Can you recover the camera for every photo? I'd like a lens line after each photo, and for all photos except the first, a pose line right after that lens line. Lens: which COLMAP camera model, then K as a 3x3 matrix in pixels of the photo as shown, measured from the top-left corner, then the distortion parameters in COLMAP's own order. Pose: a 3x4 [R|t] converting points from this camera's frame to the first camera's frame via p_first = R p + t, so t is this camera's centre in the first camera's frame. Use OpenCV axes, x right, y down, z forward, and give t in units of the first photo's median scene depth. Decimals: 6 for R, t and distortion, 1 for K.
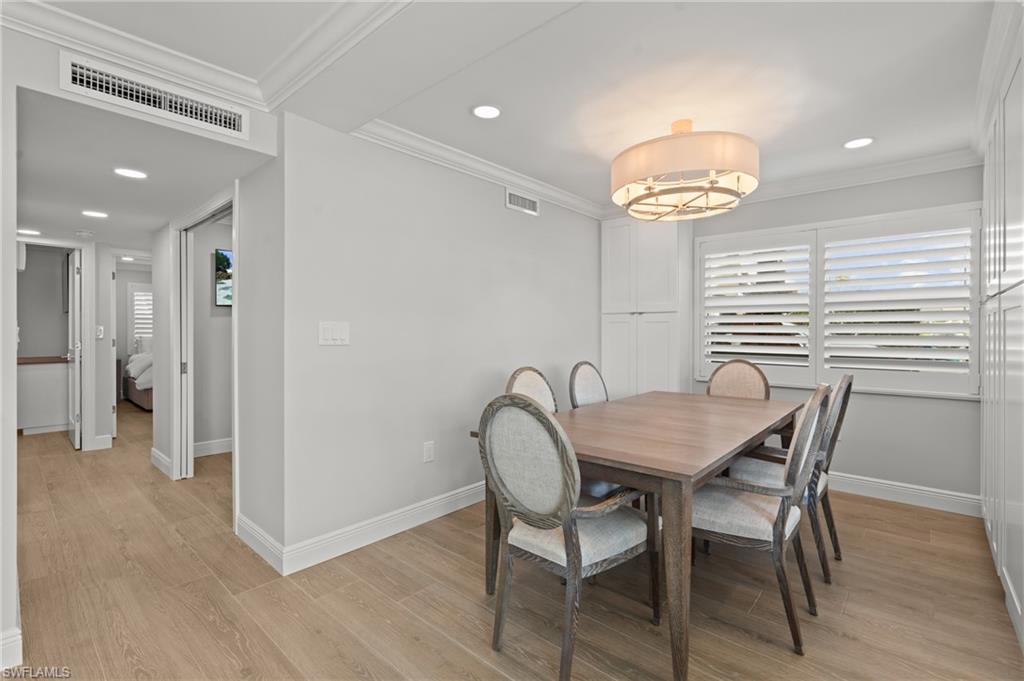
lens RADIAL K [[461.7, 0, 514.5], [0, 461.7, 334.6], [0, 0, 1]] dist [-0.007102, 0.002636]
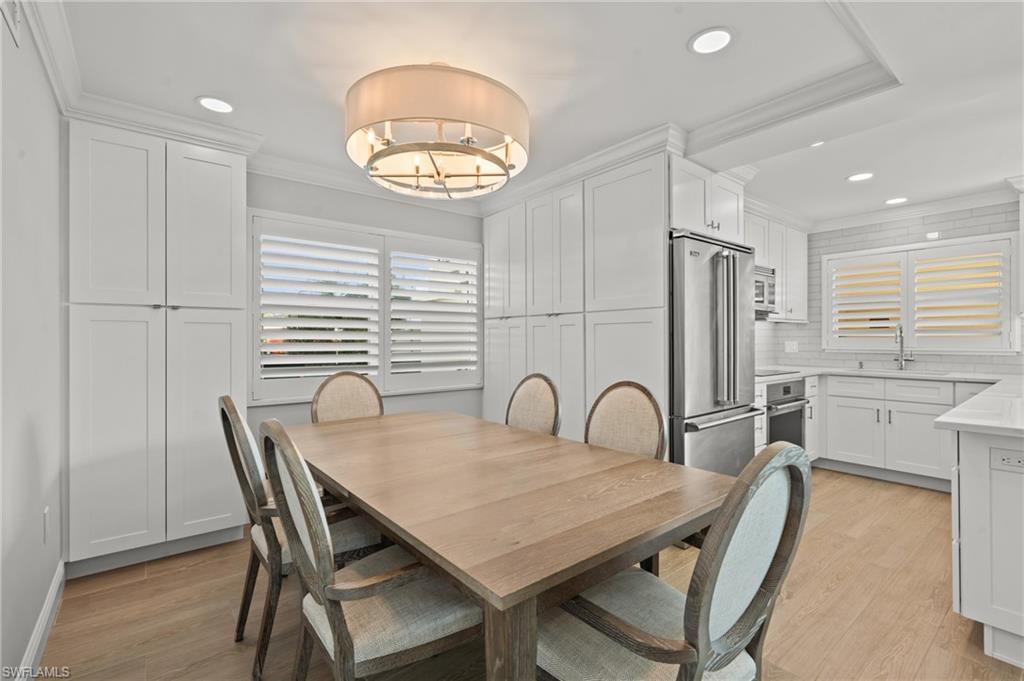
lens RADIAL K [[461.7, 0, 508.9], [0, 461.7, 342.0], [0, 0, 1]] dist [-0.007102, 0.002636]
pose [[0.163963, -0.004025, 0.986458, -0.280149], [0.007970, 0.999964, 0.002755, 0.001007], [-0.986434, 0.007411, 0.163989, 0.563414]]
